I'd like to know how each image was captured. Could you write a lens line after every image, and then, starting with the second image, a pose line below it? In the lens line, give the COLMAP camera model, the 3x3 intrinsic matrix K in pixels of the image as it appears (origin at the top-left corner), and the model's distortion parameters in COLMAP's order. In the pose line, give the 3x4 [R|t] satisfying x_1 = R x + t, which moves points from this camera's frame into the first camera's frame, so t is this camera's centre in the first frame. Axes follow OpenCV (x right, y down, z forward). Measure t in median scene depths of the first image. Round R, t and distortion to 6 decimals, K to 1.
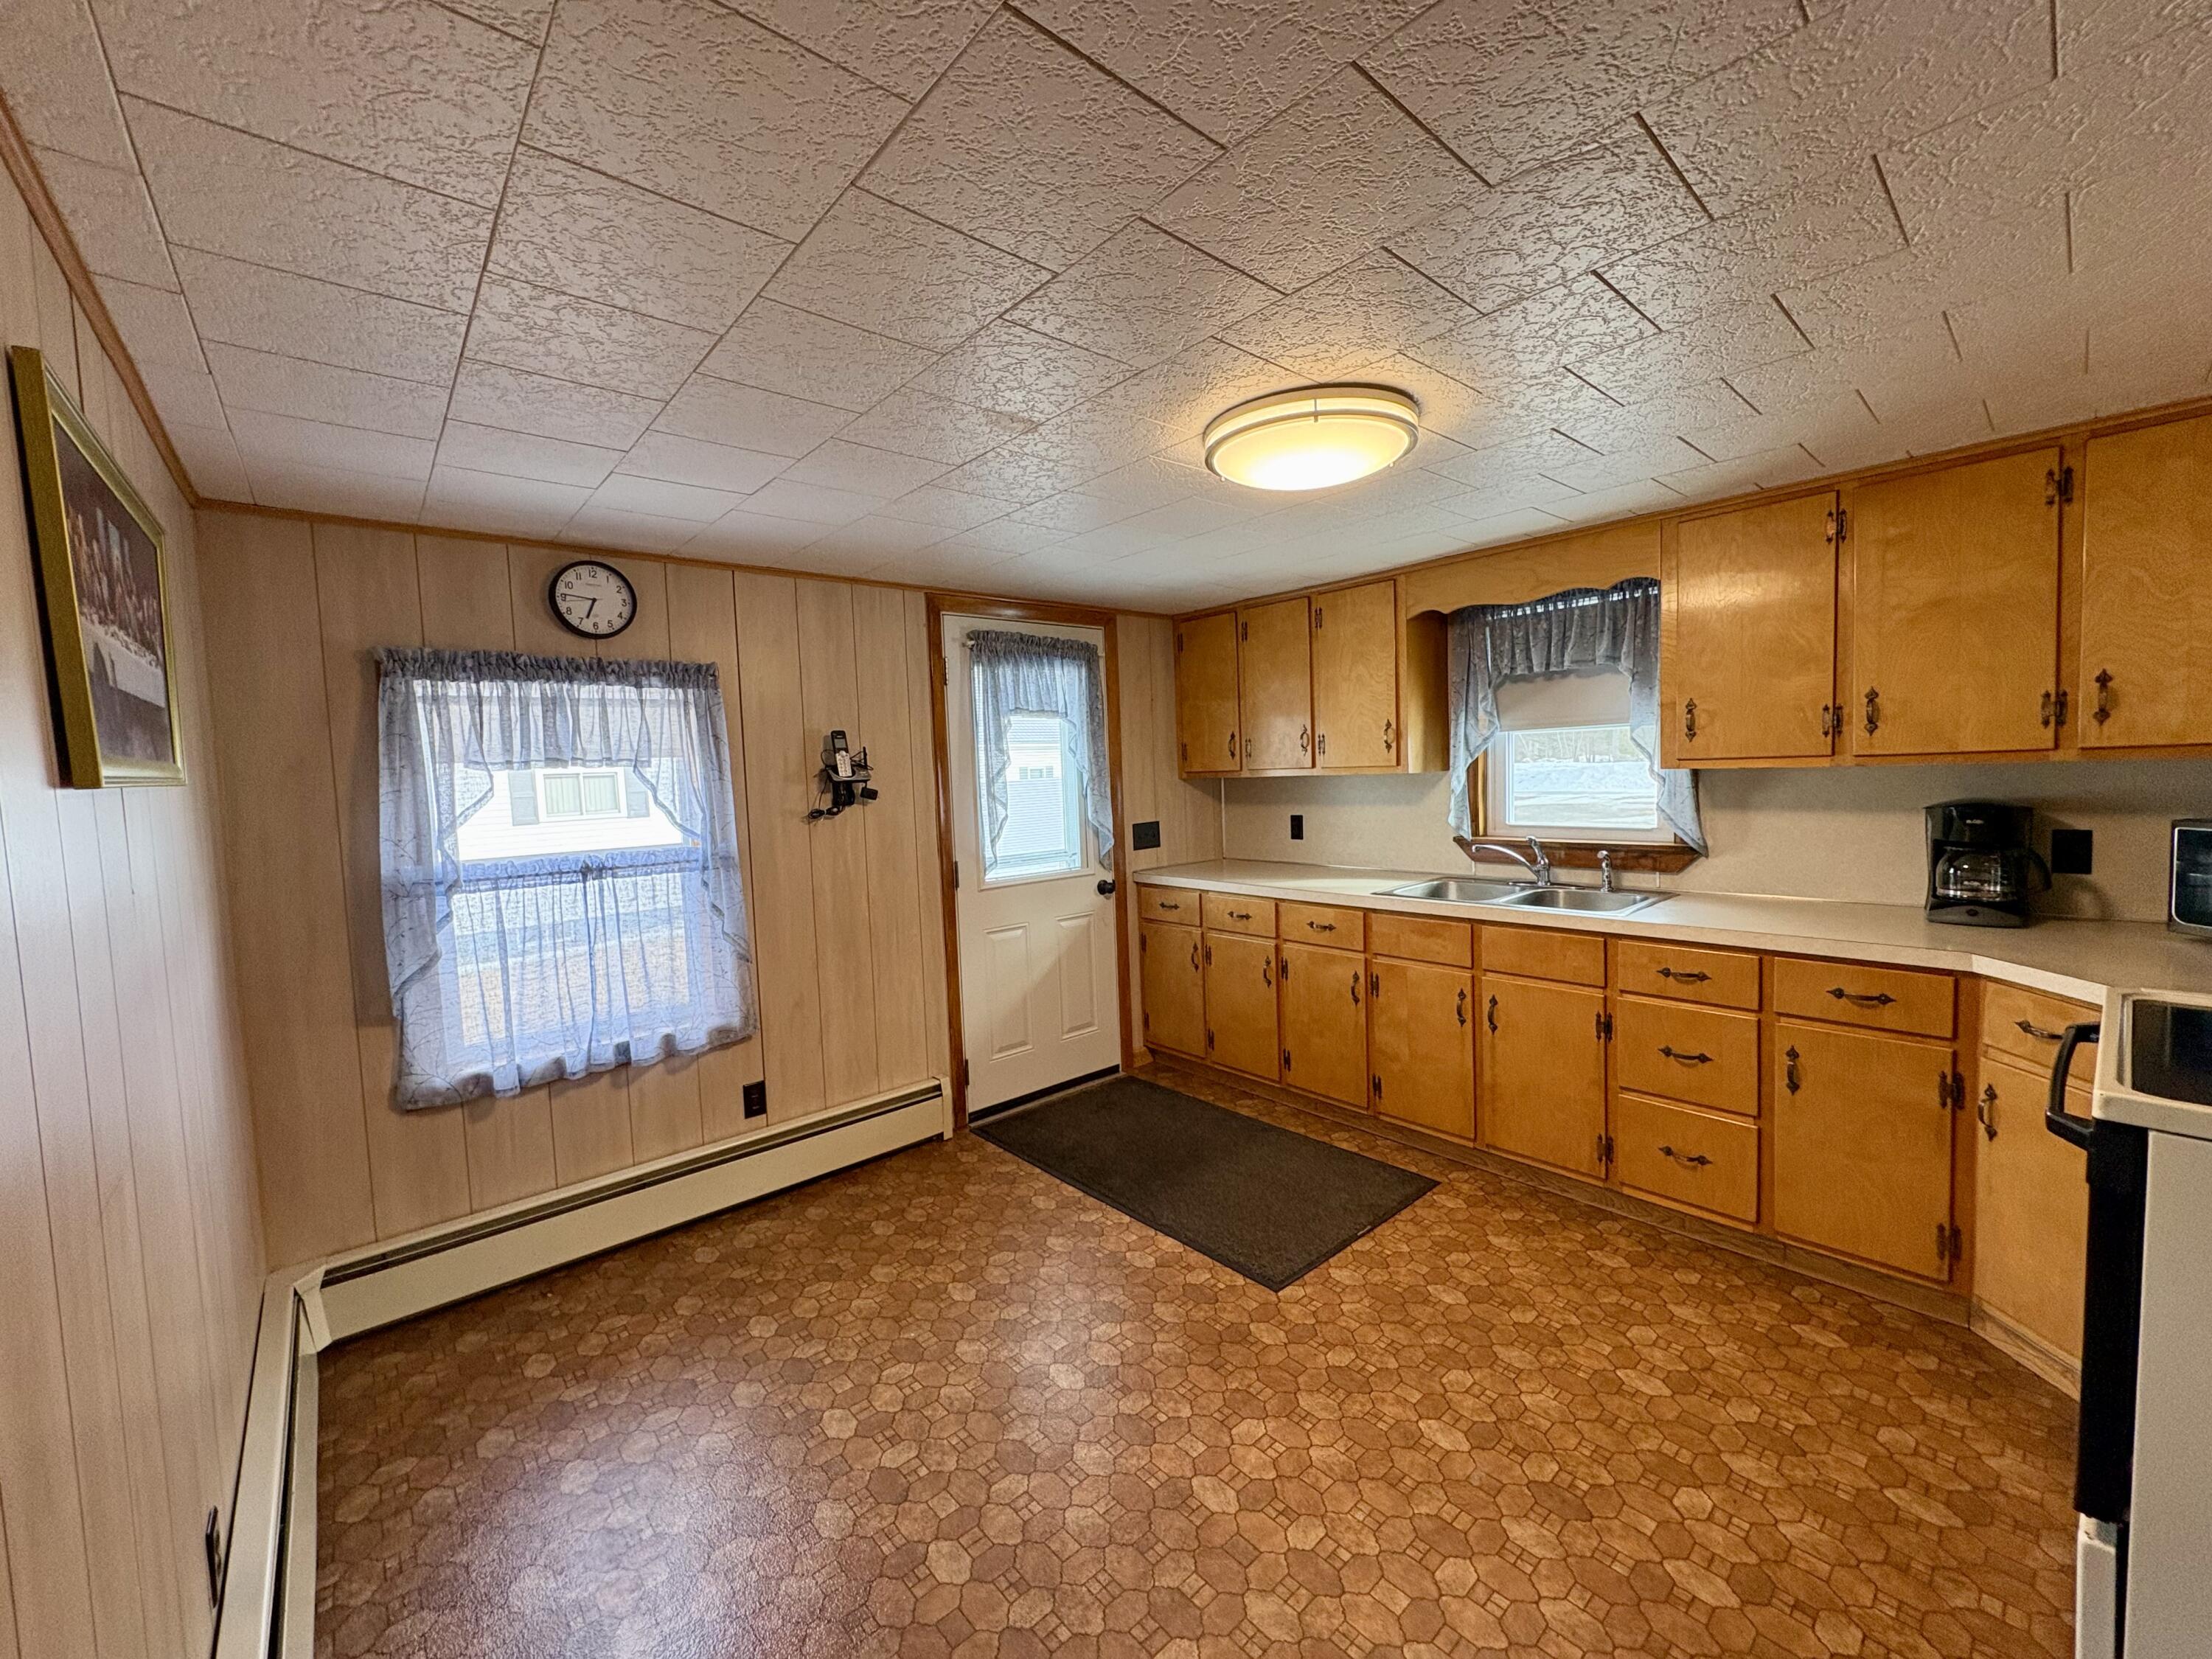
lens RADIAL K [[881.1, 0, 1108.3], [0, 881.1, 822.9], [0, 0, 1]] dist [0.000828, -0.000017]
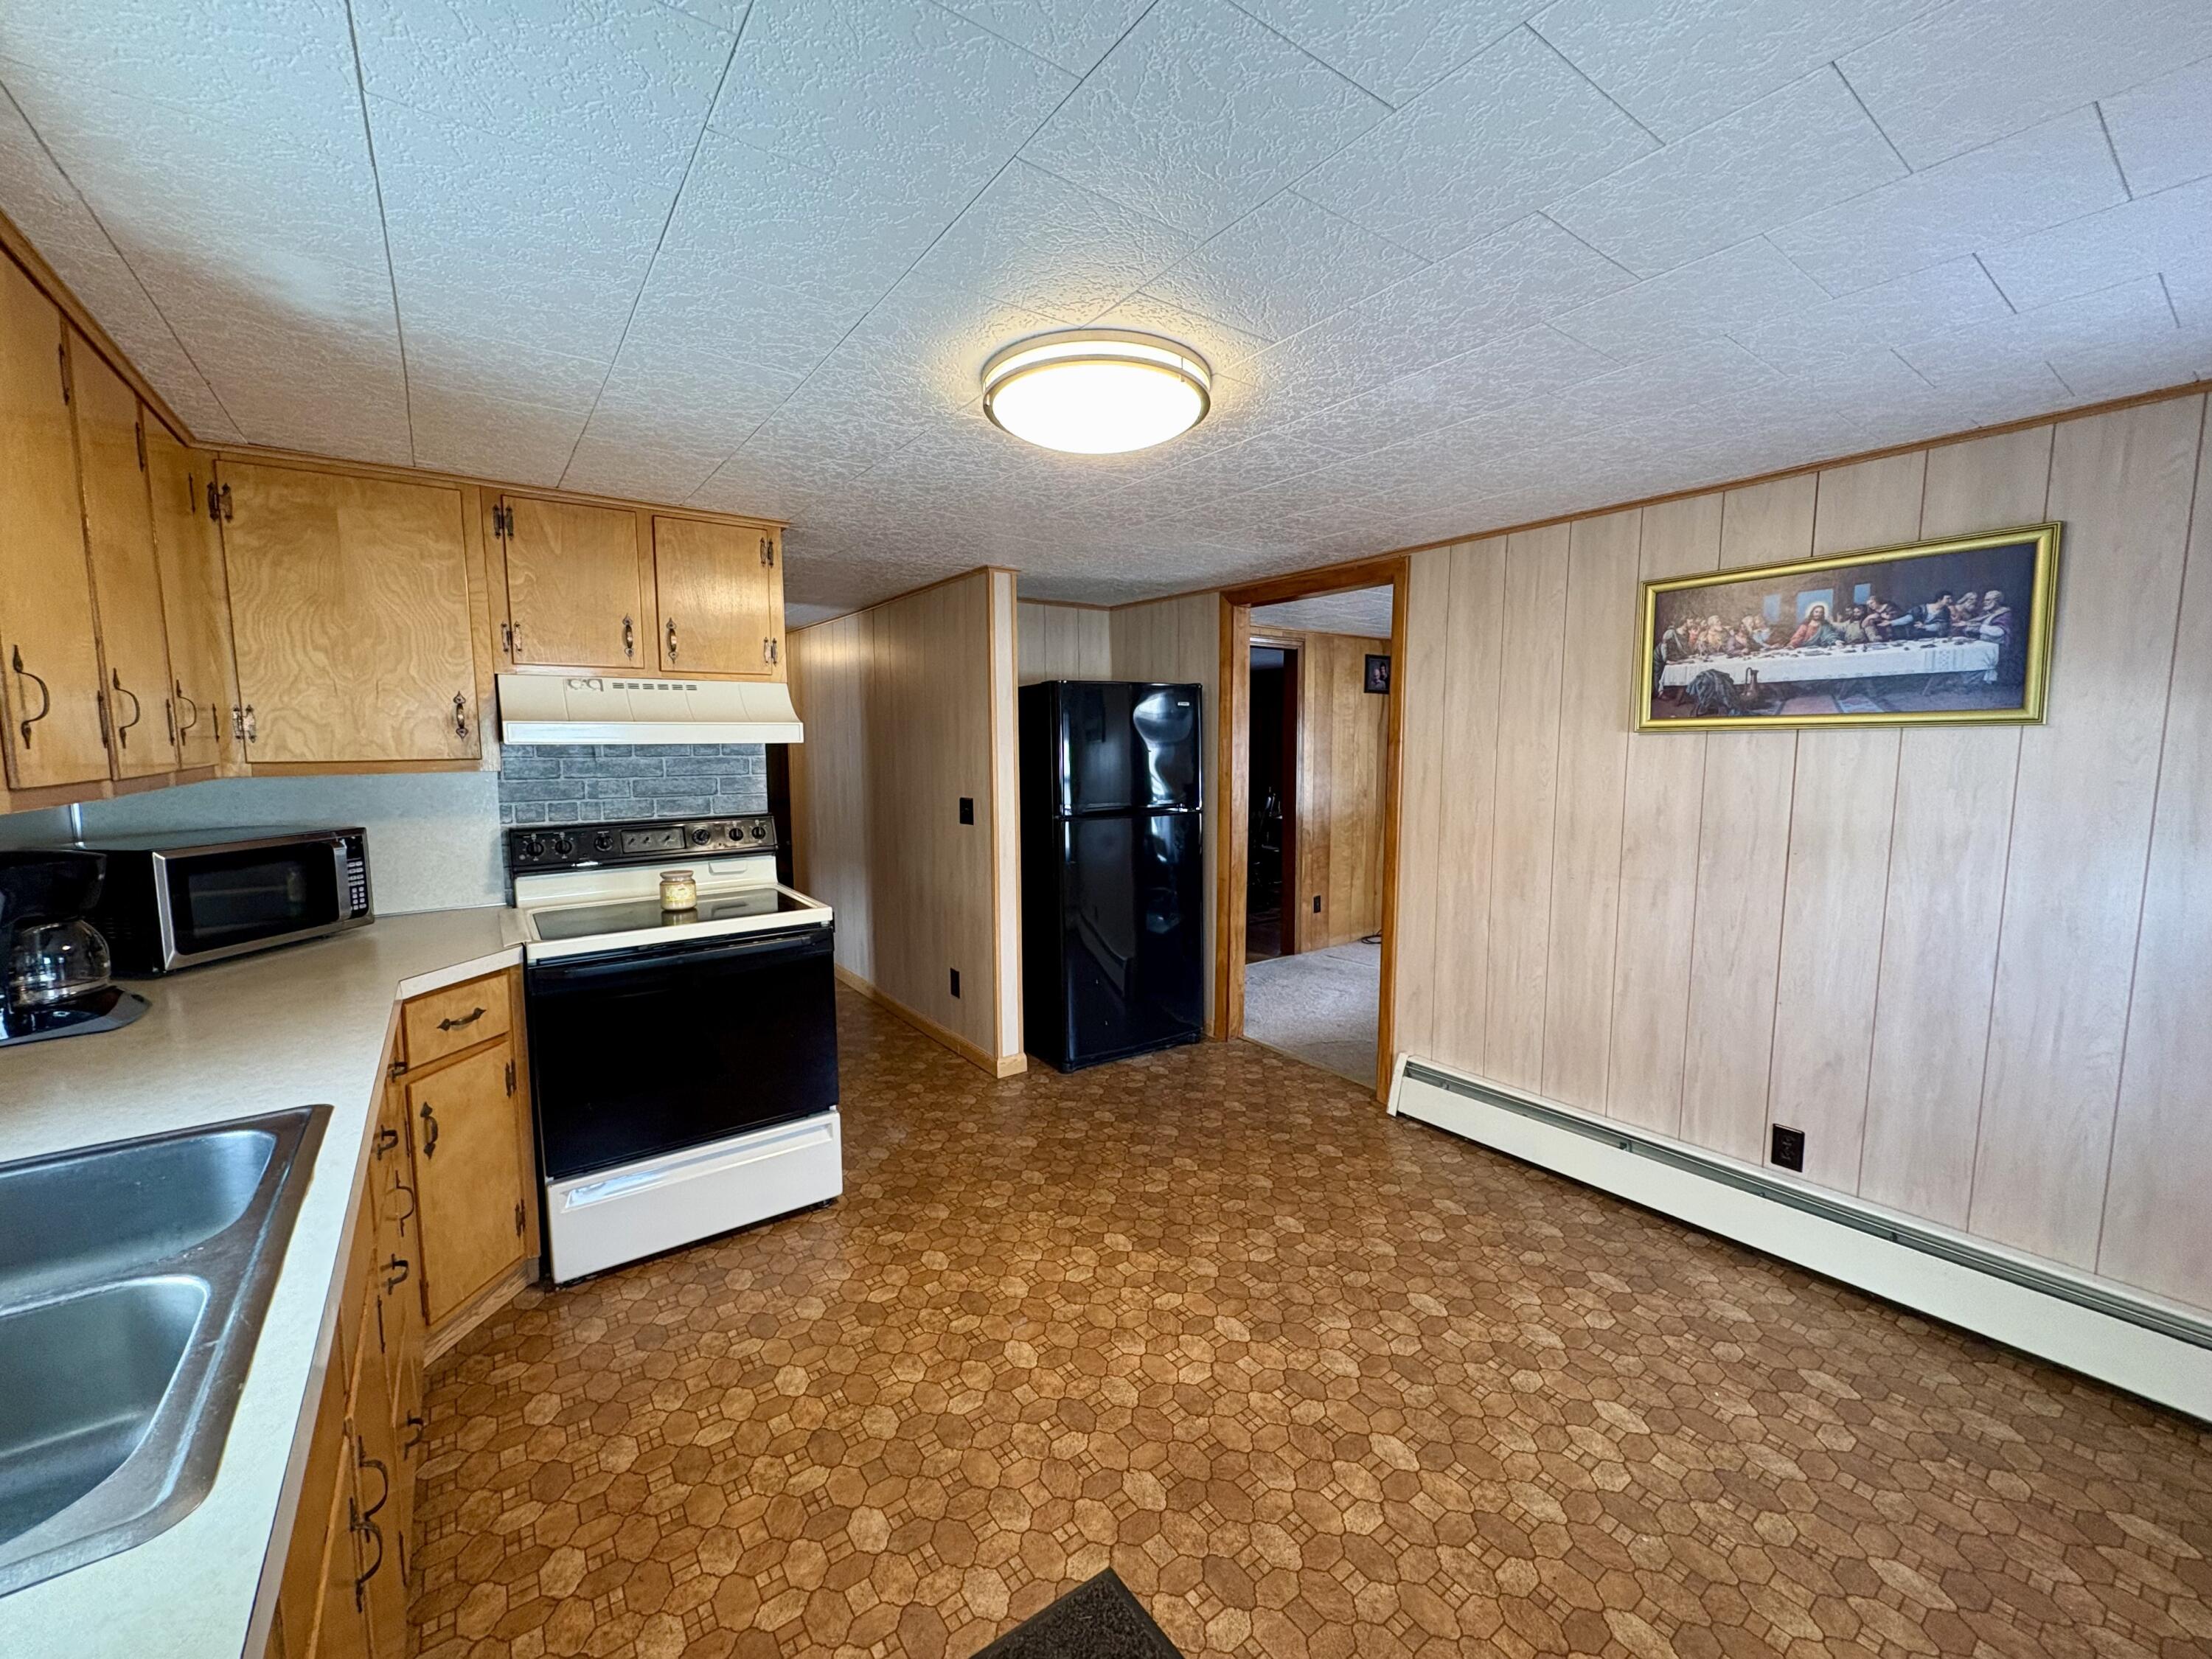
lens RADIAL K [[881.1, 0, 1105.1], [0, 881.1, 826.1], [0, 0, 1]] dist [0.000828, -0.000017]
pose [[-0.994937, 0.034283, 0.094470, 0.134226], [0.049315, 0.985606, 0.161704, -0.128957], [-0.087566, 0.165544, -0.982307, 1.810335]]
